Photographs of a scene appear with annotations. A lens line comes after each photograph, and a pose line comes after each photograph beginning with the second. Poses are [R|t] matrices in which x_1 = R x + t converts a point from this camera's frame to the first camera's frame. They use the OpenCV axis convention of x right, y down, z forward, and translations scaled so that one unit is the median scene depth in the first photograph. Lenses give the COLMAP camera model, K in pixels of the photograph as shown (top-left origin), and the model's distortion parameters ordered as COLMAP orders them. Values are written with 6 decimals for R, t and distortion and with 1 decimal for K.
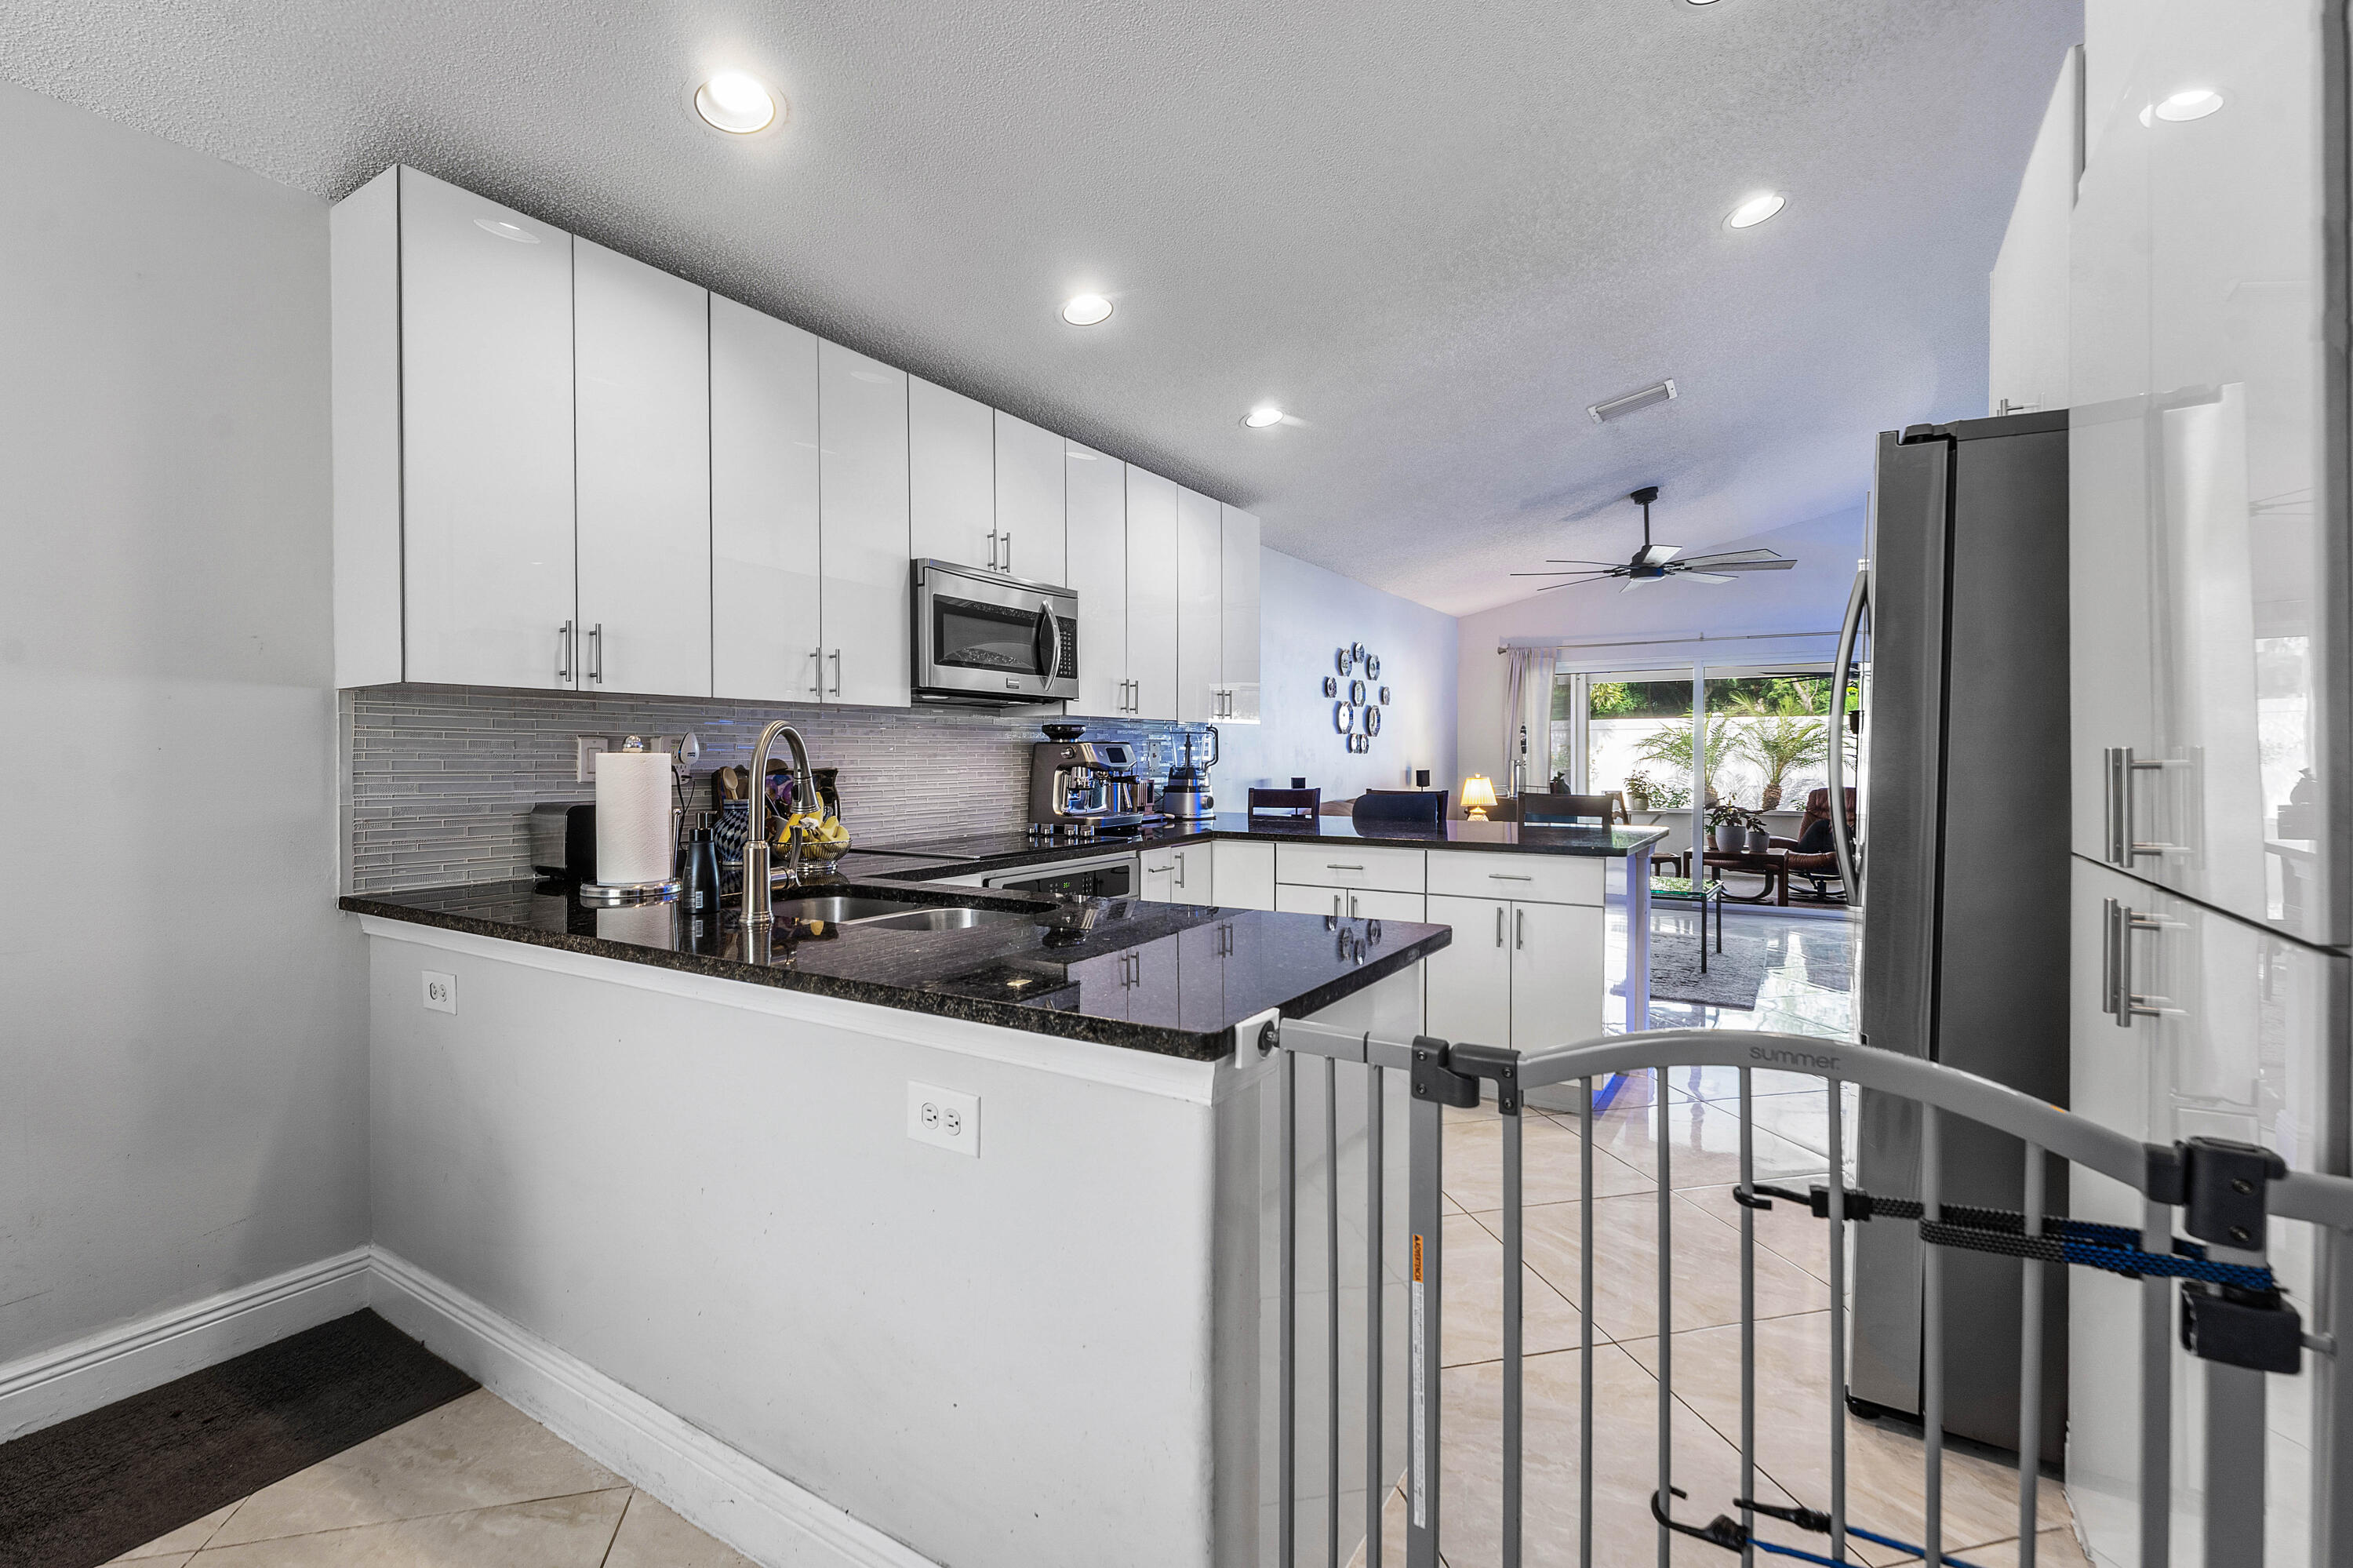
lens RADIAL K [[1009.6, 0, 1180.5], [0, 1009.6, 768.2], [0, 0, 1]] dist [0.000297, 0.000088]
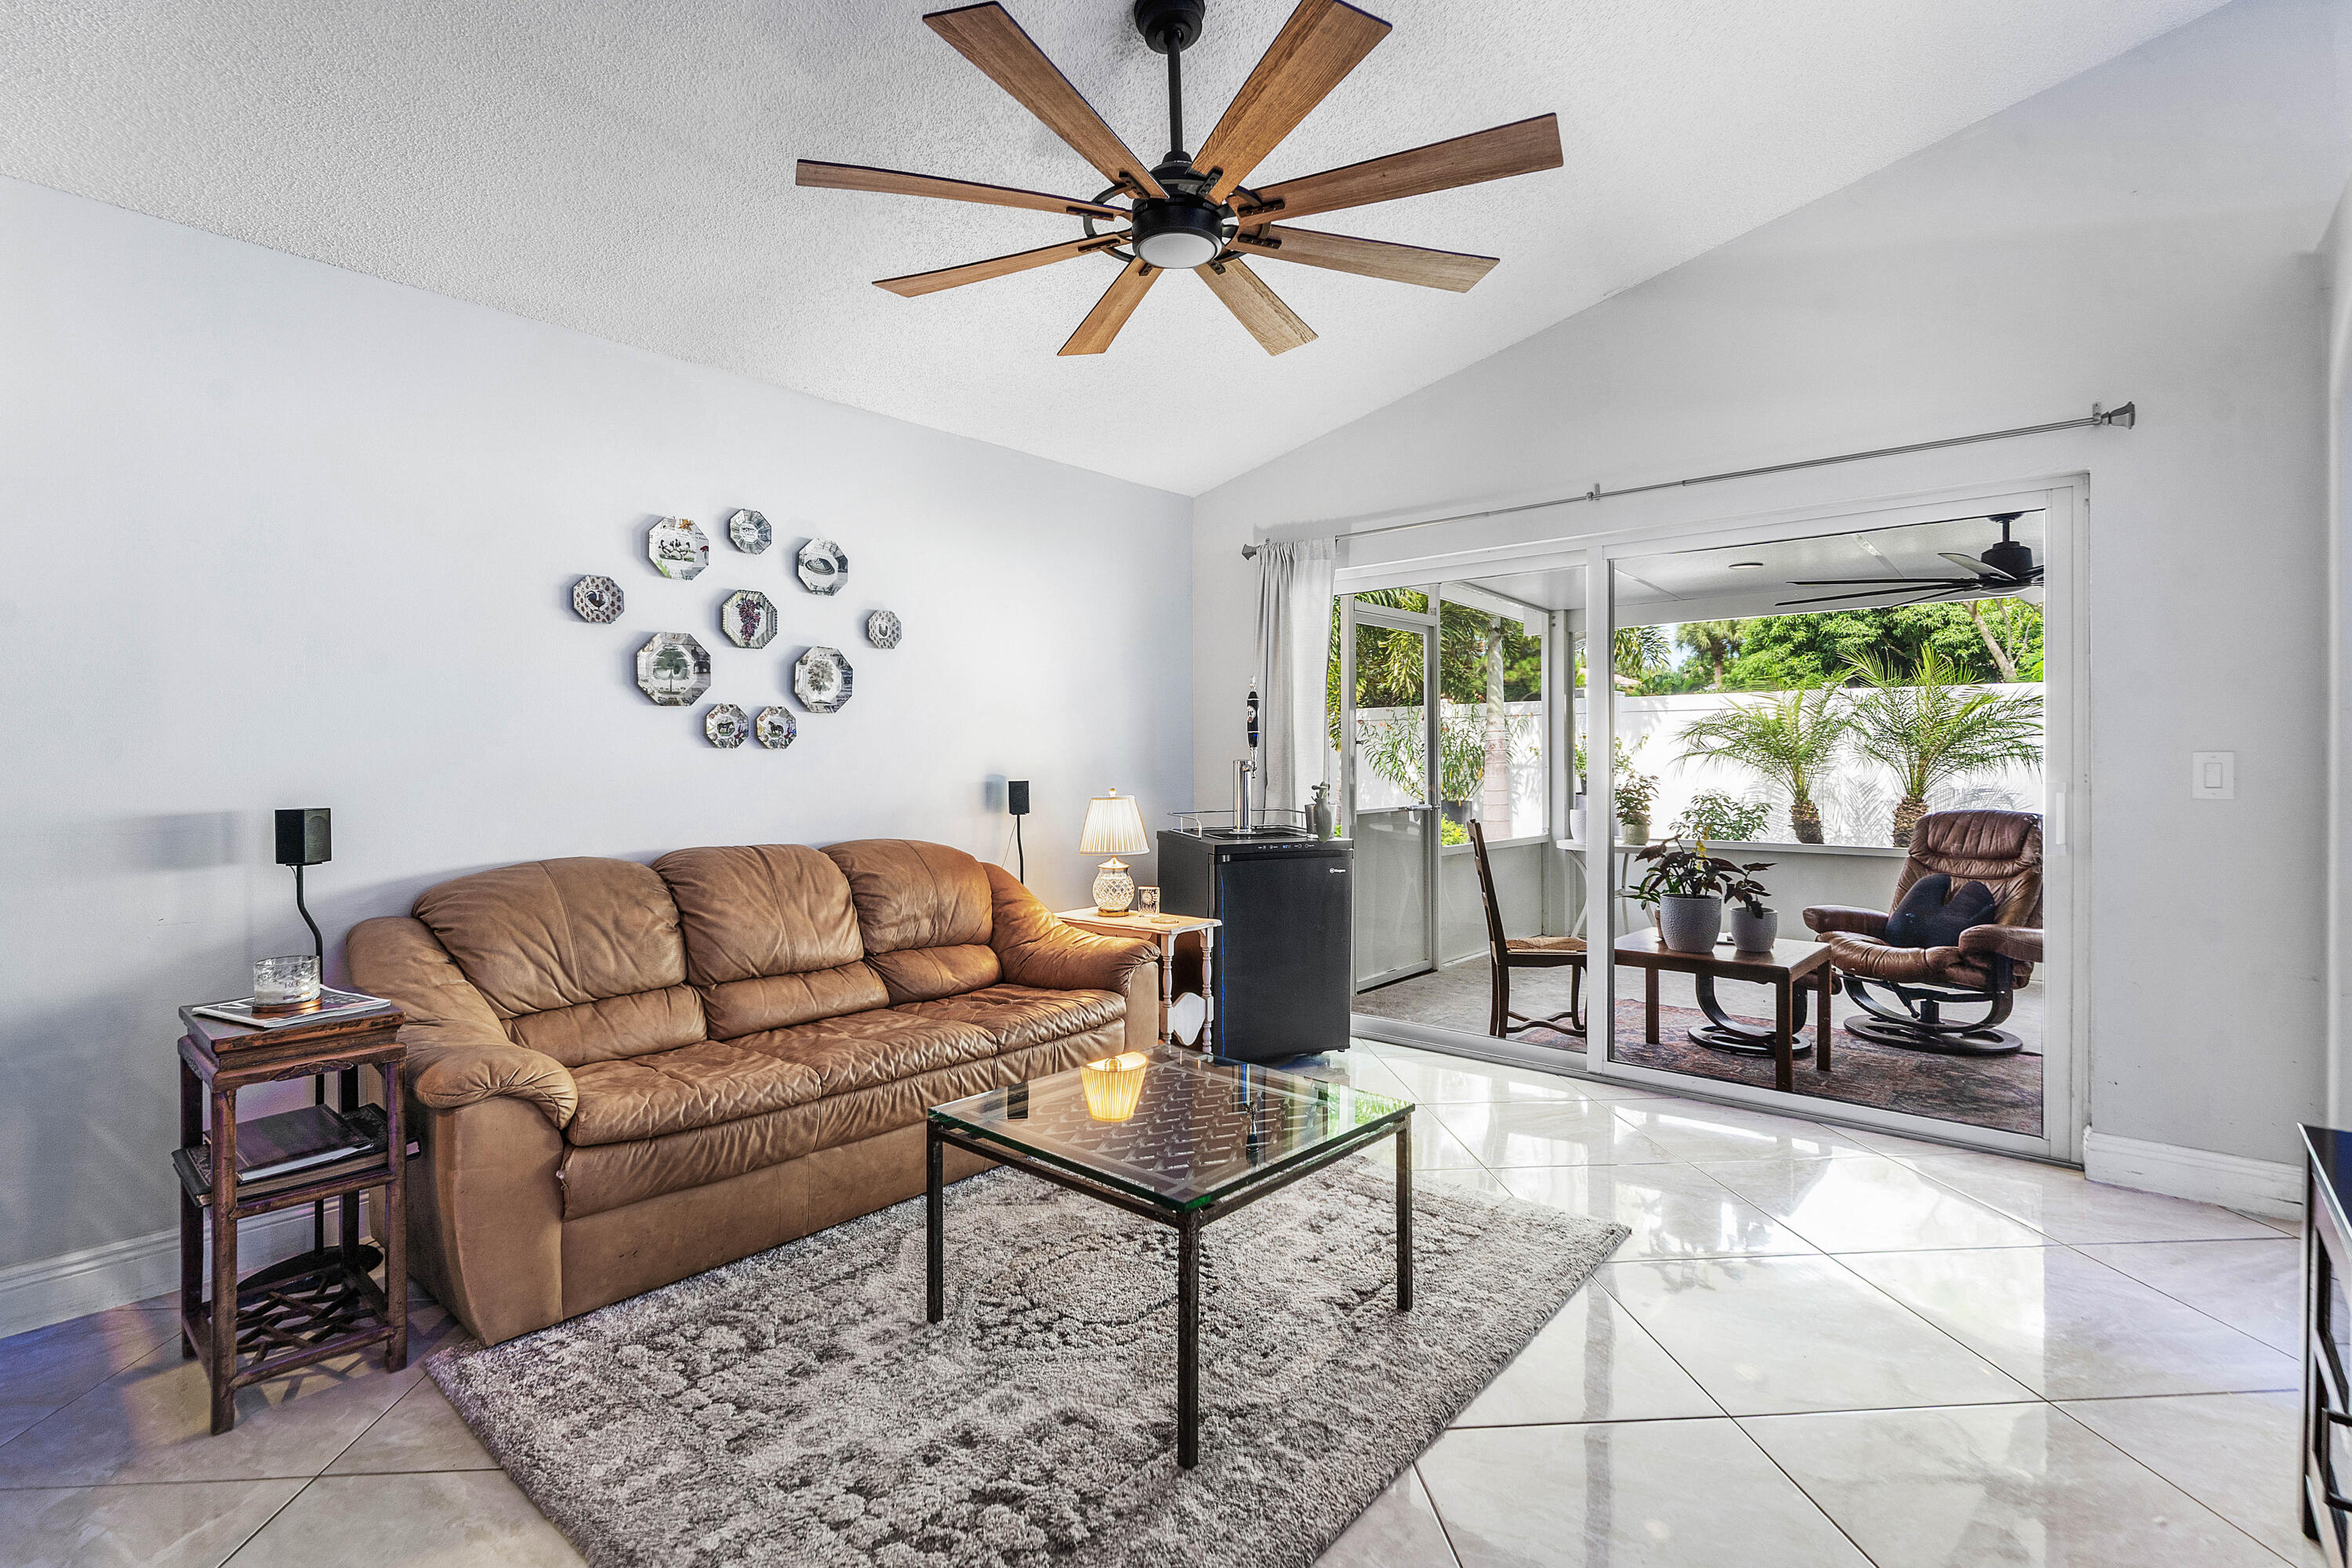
lens RADIAL K [[1104.8, 0, 1172.6], [0, 1104.8, 761.1], [0, 0, 1]] dist [0.000060, -0.000443]
pose [[0.990320, -0.004004, -0.138747, 0.438522], [0.003081, 0.999972, -0.006872, -0.004428], [0.138771, 0.006378, 0.990304, 0.521906]]
